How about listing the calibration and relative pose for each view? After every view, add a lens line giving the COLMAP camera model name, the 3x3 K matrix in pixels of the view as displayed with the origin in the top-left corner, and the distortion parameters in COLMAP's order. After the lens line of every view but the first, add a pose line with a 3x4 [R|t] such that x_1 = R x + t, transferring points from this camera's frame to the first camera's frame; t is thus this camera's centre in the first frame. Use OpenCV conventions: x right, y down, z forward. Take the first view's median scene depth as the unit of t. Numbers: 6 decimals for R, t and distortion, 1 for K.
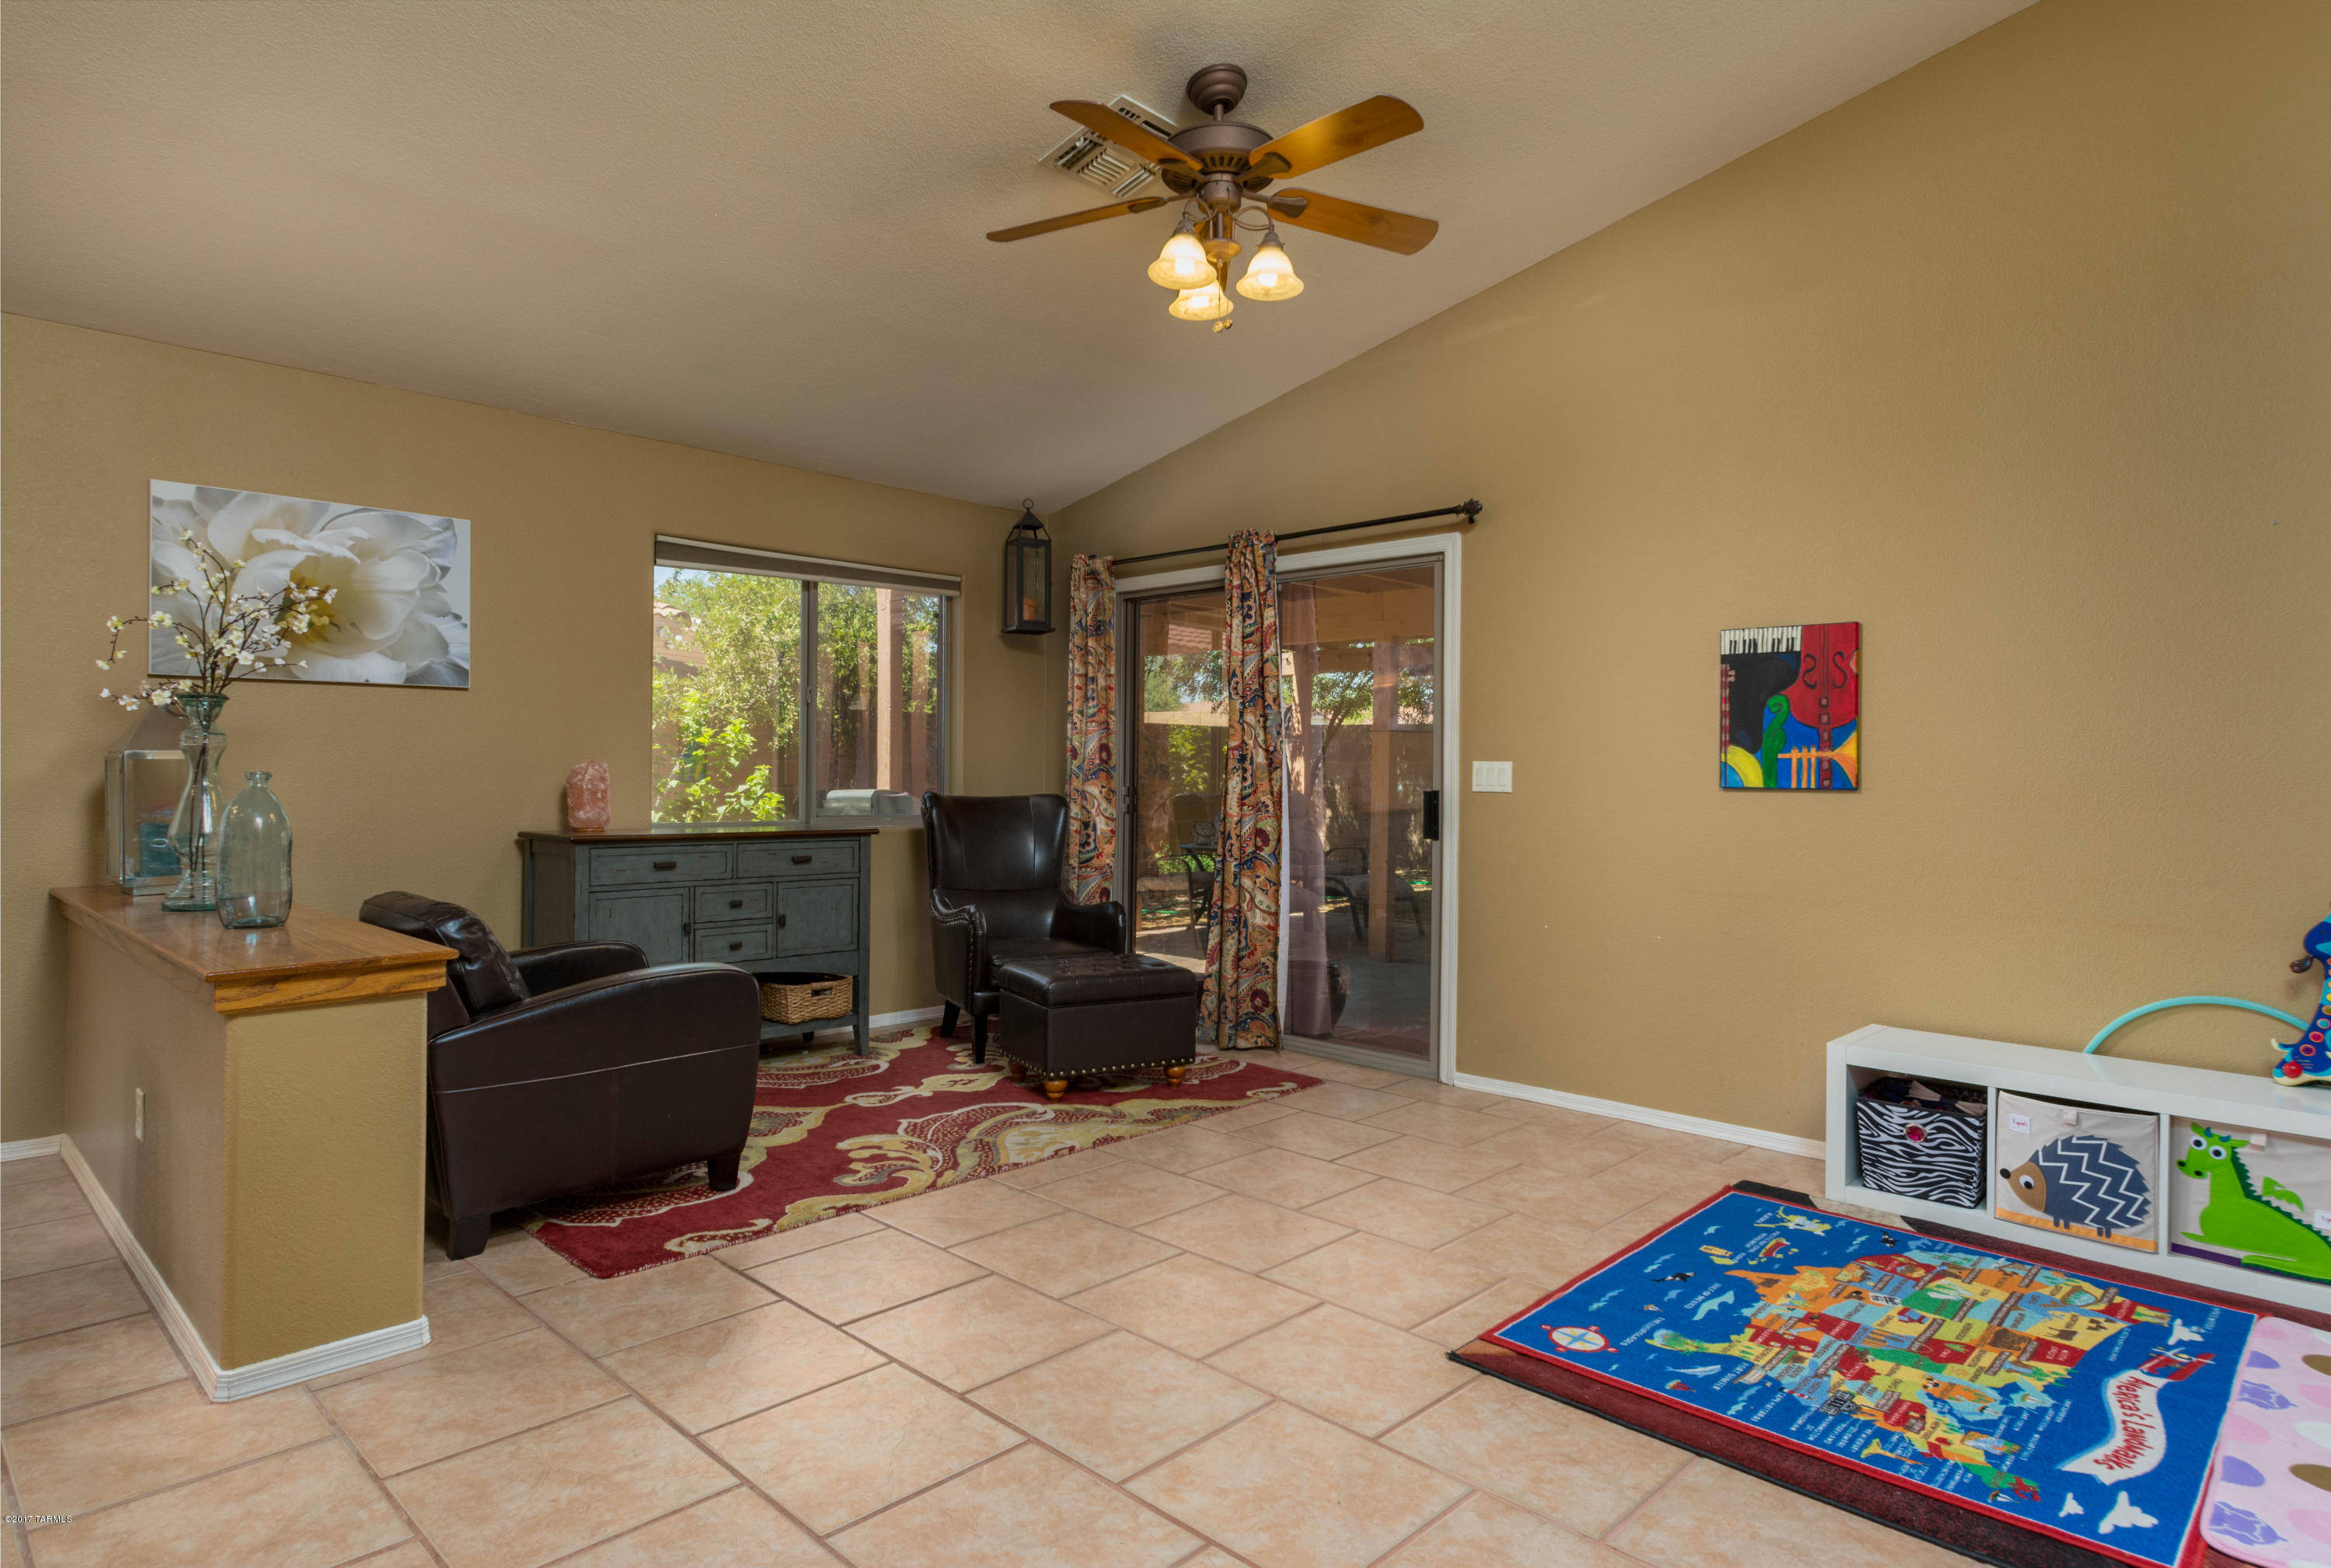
lens RADIAL K [[1282.5, 0, 1165.5], [0, 1282.5, 784.0], [0, 0, 1]] dist [0.000277, 0.000091]
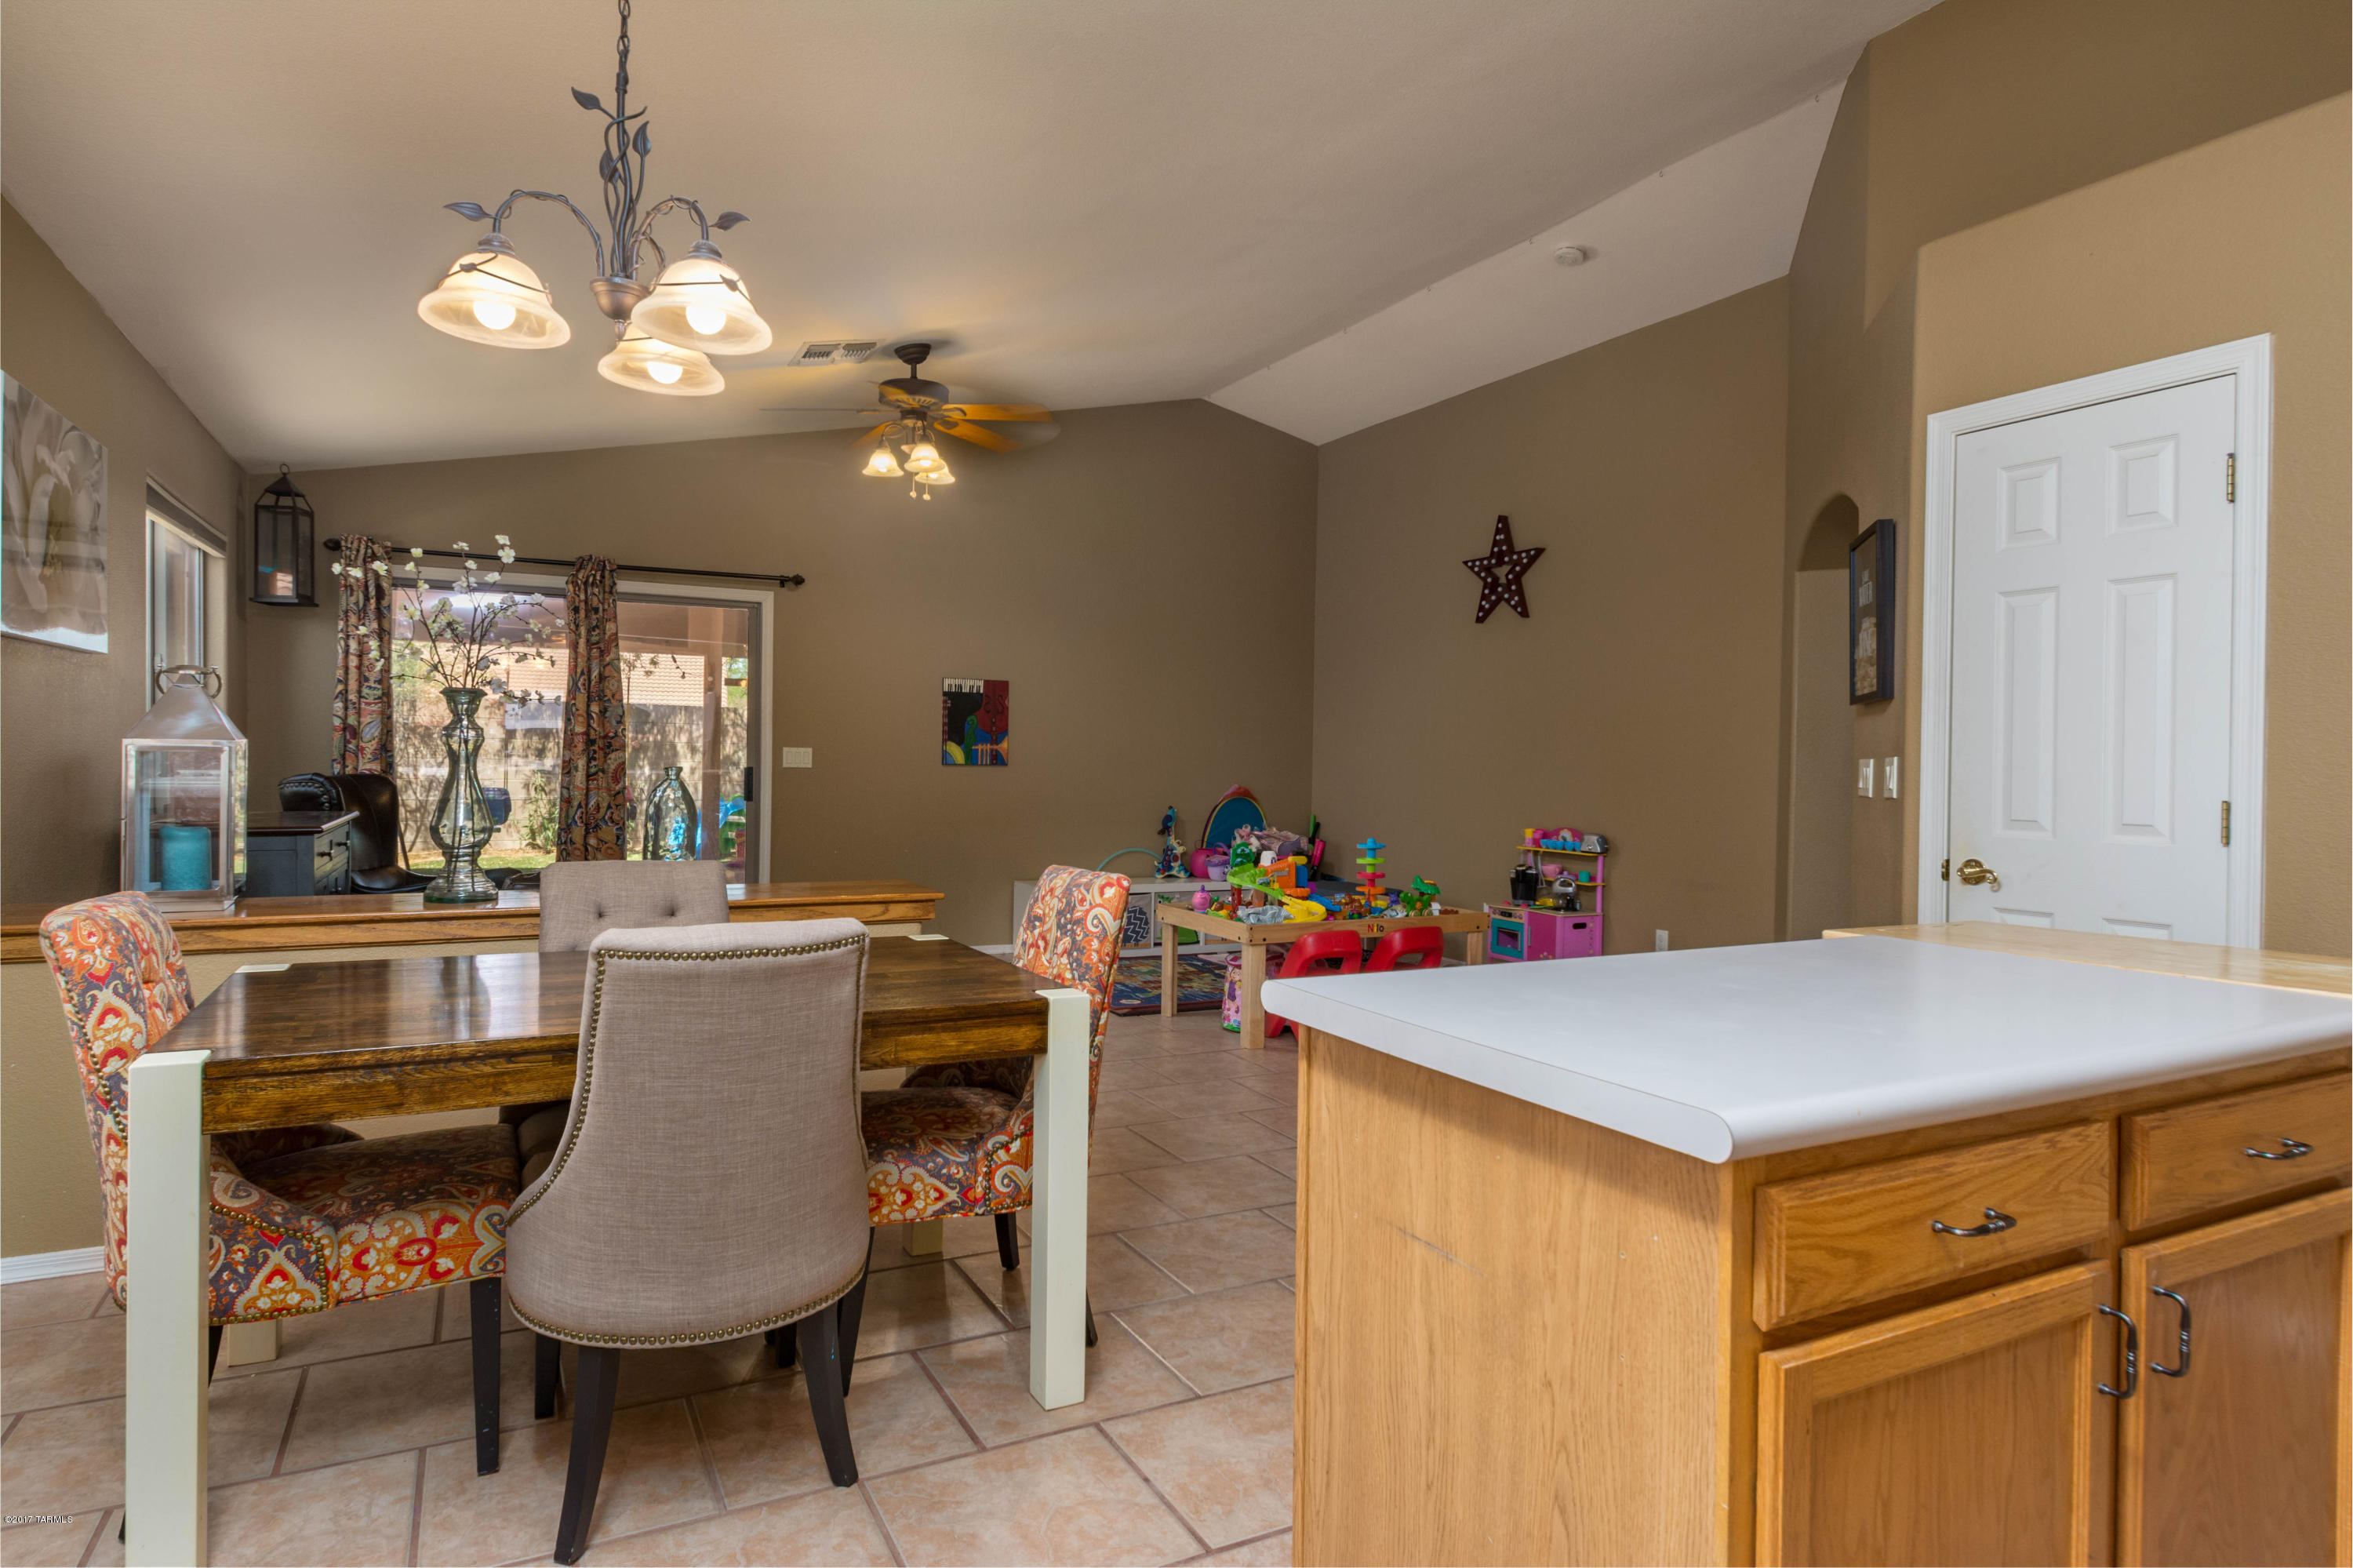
lens RADIAL K [[1345.0, 0, 1176.5], [0, 1345.0, 784.0], [0, 0, 1]] dist [0.002872, 0.000261]
pose [[0.304667, -0.018643, 0.952277, -1.323486], [0.000056, 0.999809, 0.019556, -0.006556], [-0.952459, -0.005905, 0.304610, 0.103812]]
